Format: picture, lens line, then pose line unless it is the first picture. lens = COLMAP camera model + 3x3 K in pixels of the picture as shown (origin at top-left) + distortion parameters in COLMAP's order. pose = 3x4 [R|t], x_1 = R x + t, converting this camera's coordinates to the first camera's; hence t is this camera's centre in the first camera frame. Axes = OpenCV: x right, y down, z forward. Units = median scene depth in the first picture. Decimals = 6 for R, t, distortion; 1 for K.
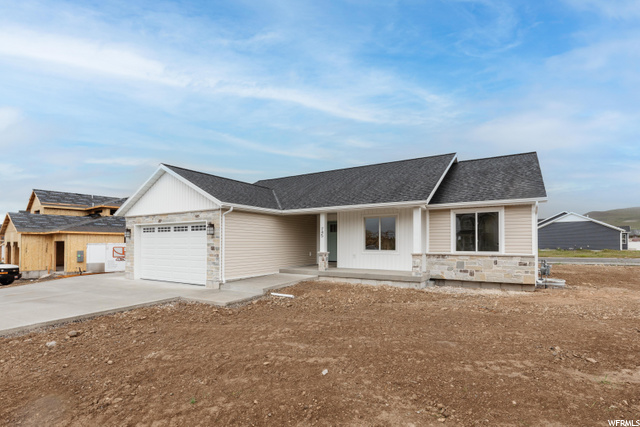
lens RADIAL K [[293.8, 0, 320.7], [0, 293.8, 197.1], [0, 0, 1]] dist [-0.000447, -0.000696]
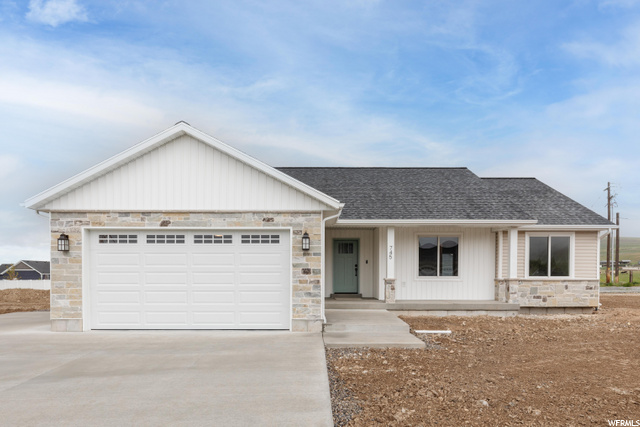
lens RADIAL K [[415.1, 0, 320.0], [0, 415.1, 213.5], [0, 0, 1]] dist [-0.009966, -0.000769]
pose [[0.865554, 0.076909, 0.494875, -0.804468], [-0.081856, 0.996575, -0.011709, 0.055343], [-0.494081, -0.030374, 0.868885, 0.191161]]
